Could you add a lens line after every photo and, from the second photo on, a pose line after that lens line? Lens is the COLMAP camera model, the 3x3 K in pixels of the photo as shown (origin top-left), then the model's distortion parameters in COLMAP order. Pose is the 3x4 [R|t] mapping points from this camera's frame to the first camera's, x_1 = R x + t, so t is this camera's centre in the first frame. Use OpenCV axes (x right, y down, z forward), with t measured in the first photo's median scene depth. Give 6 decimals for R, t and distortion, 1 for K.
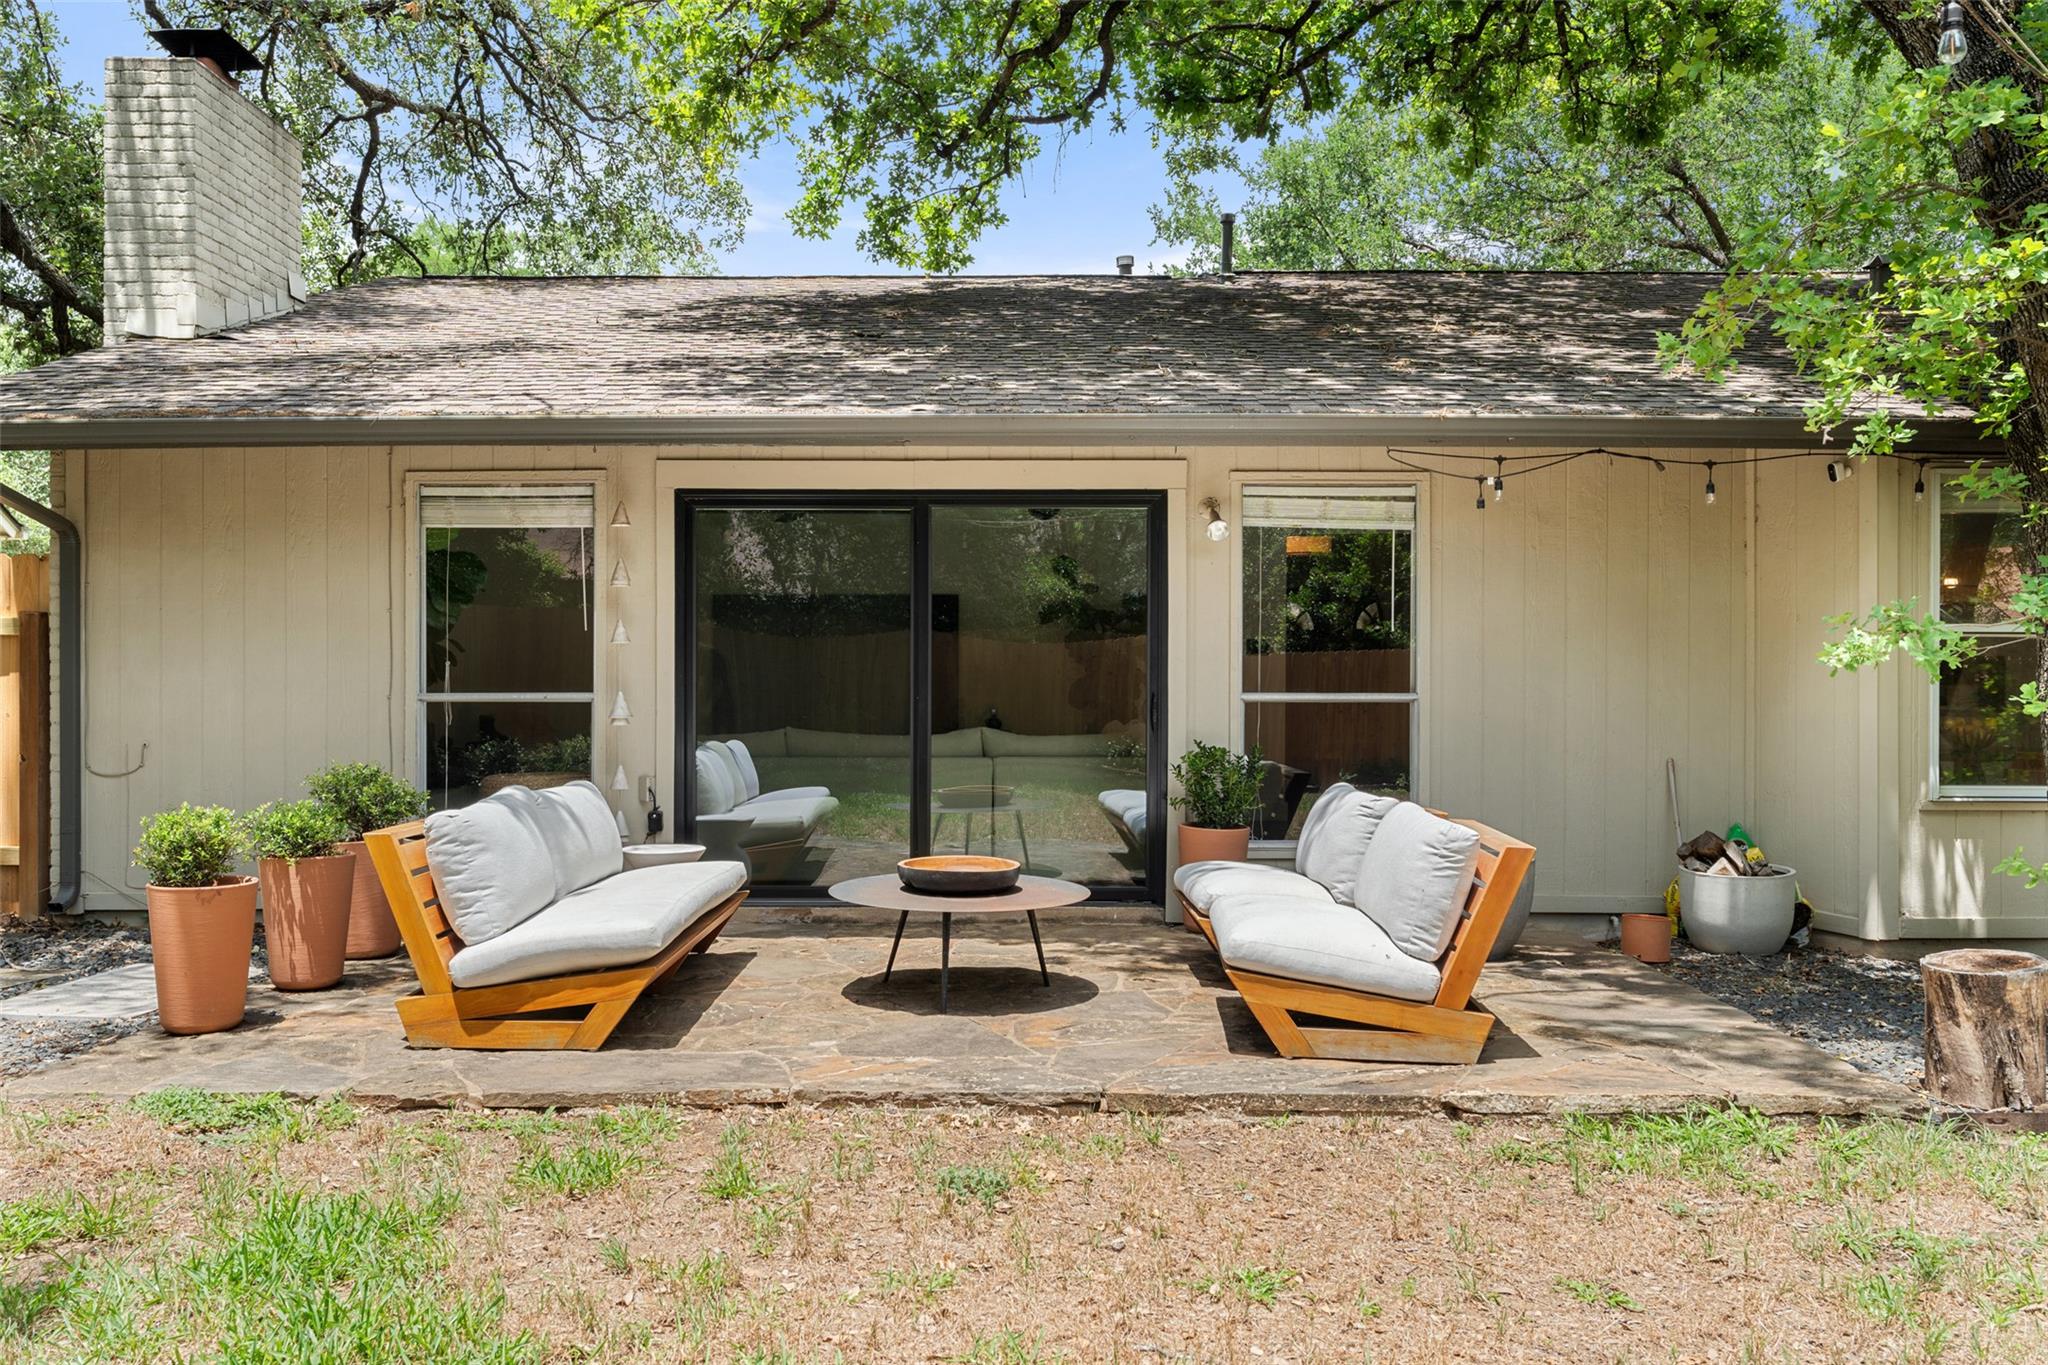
lens RADIAL K [[1666.3, 0, 1024.0], [0, 1666.3, 682.5], [0, 0, 1]] dist [0.001011, -0.007149]
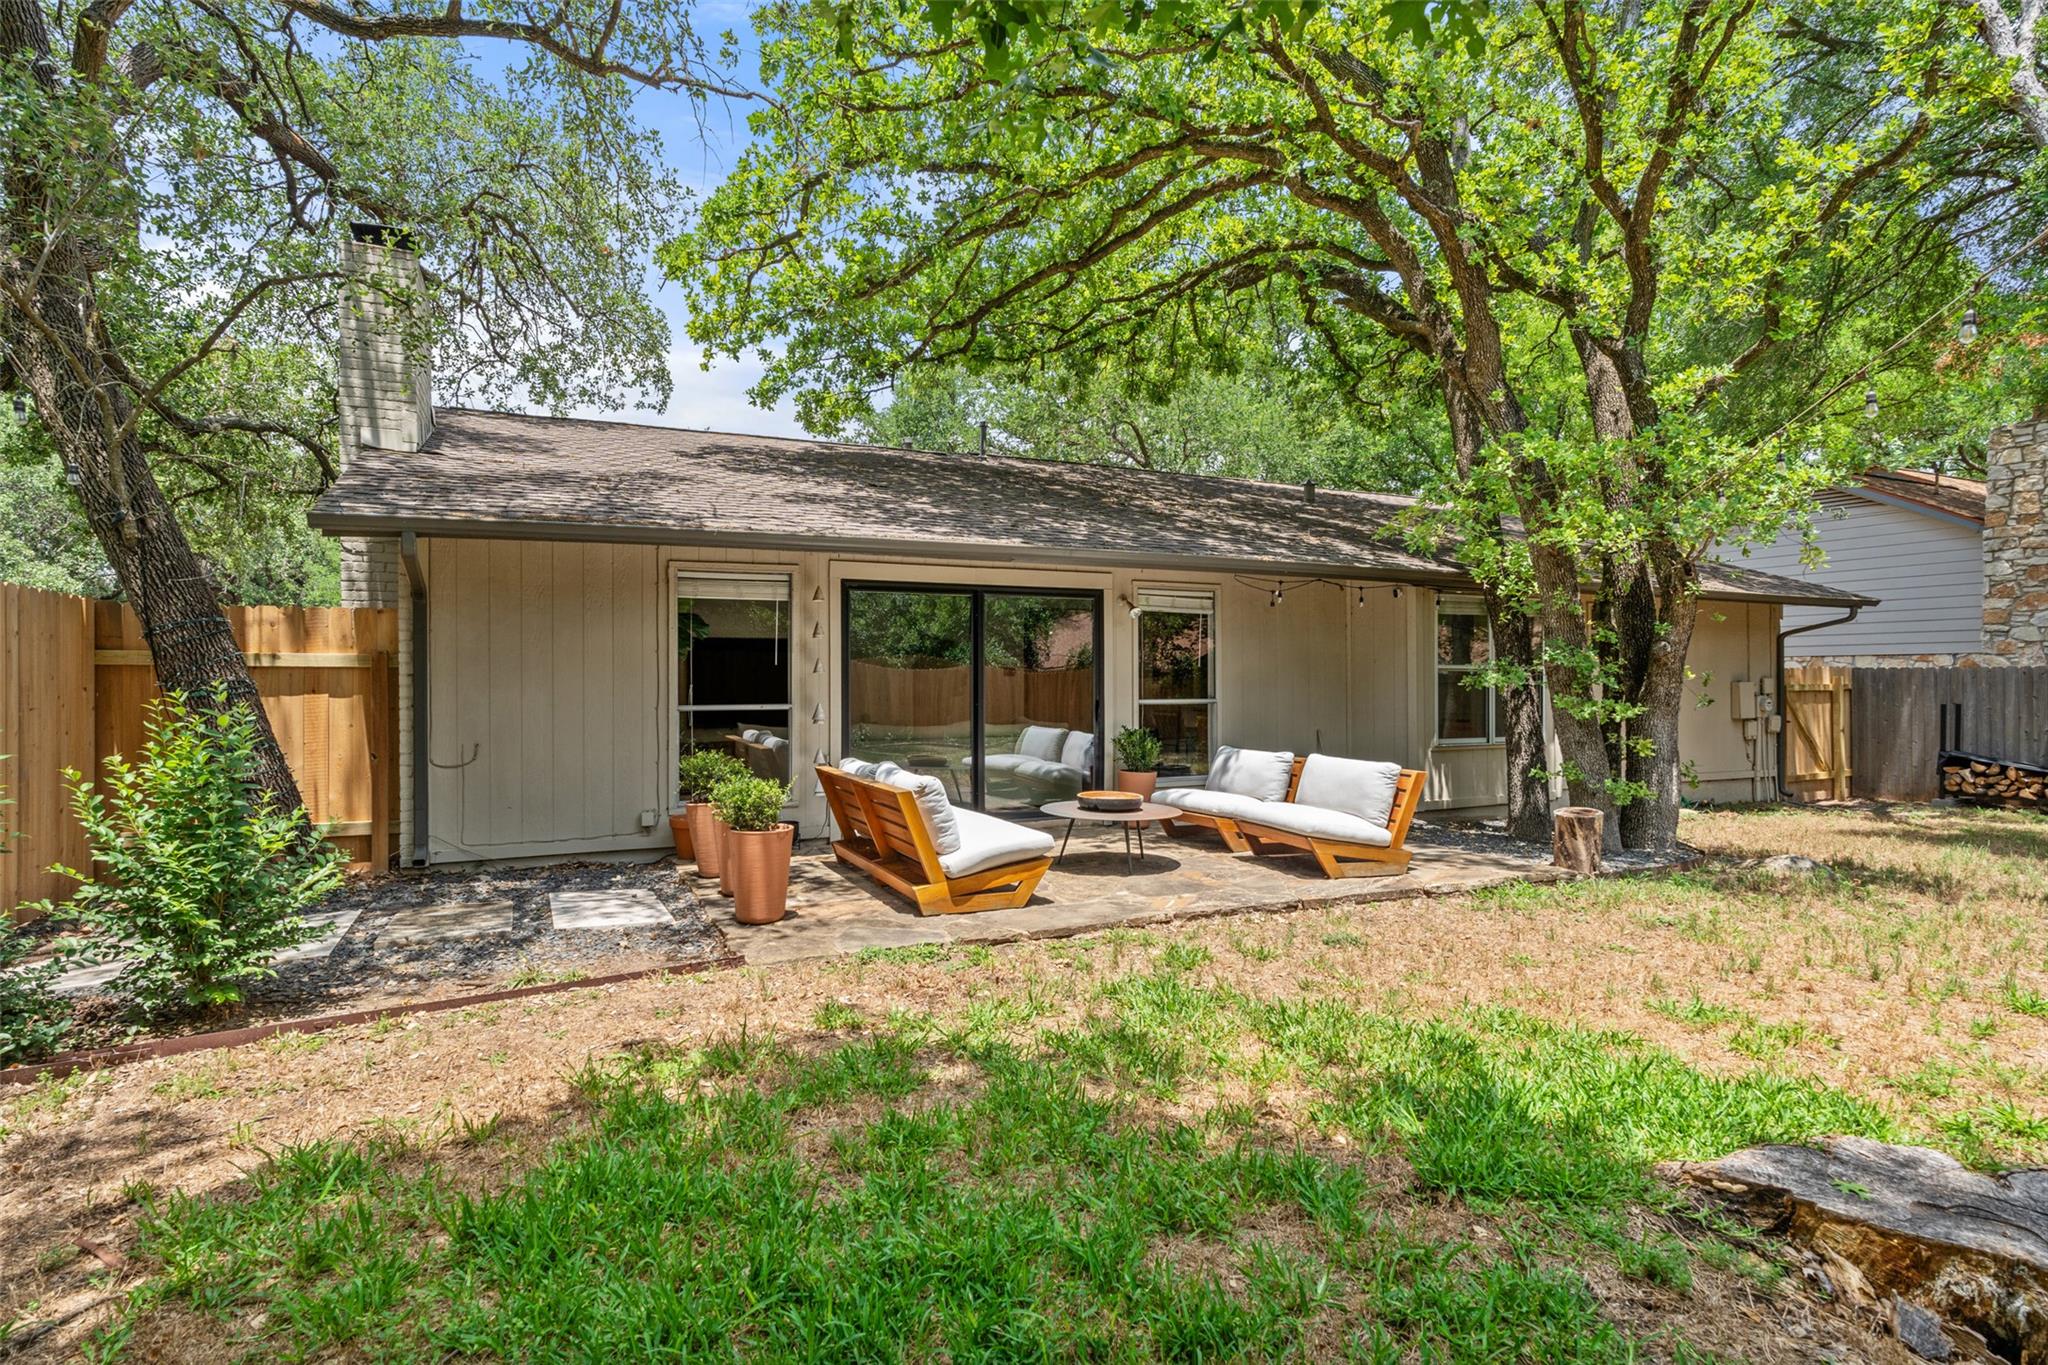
lens RADIAL K [[1041.1, 0, 1037.2], [0, 1041.1, 678.2], [0, 0, 1]] dist [0.001908, 0.000543]
pose [[0.908701, -0.001914, 0.417444, -0.459675], [0.004197, 0.999981, -0.004553, -0.012521], [-0.417427, 0.005889, 0.908691, -0.015025]]
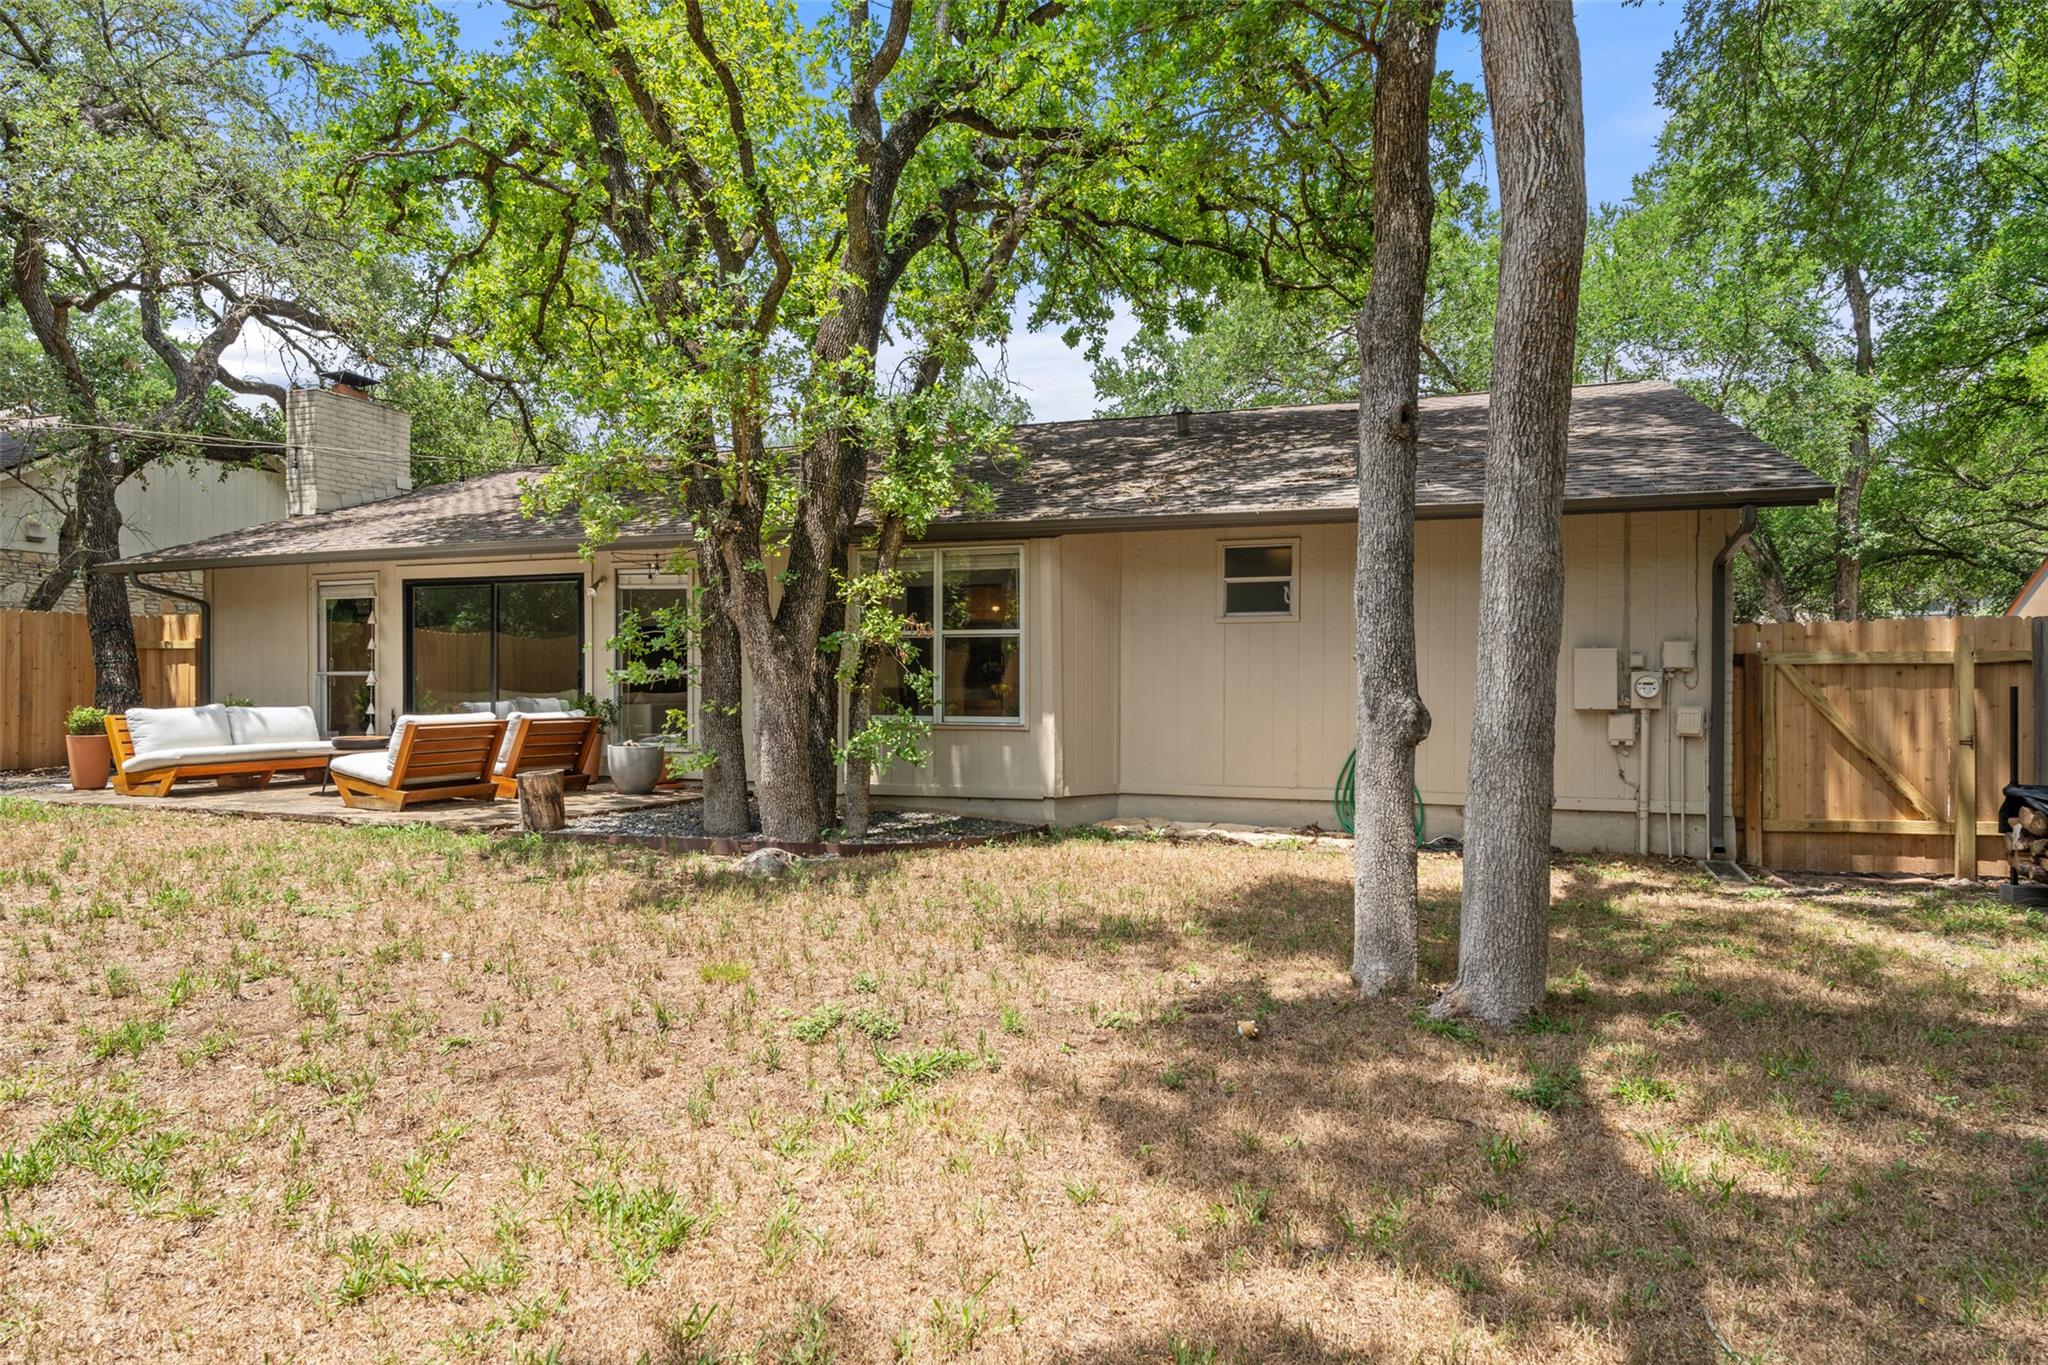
lens RADIAL K [[1217.6, 0, 1024.0], [0, 1217.6, 682.5], [0, 0, 1]] dist [0.004823, 0.000822]
pose [[0.938844, -0.001039, -0.344341, 1.121503], [-0.001904, 0.999965, -0.008207, 0.033092], [0.344337, 0.008361, 0.938809, -0.234381]]
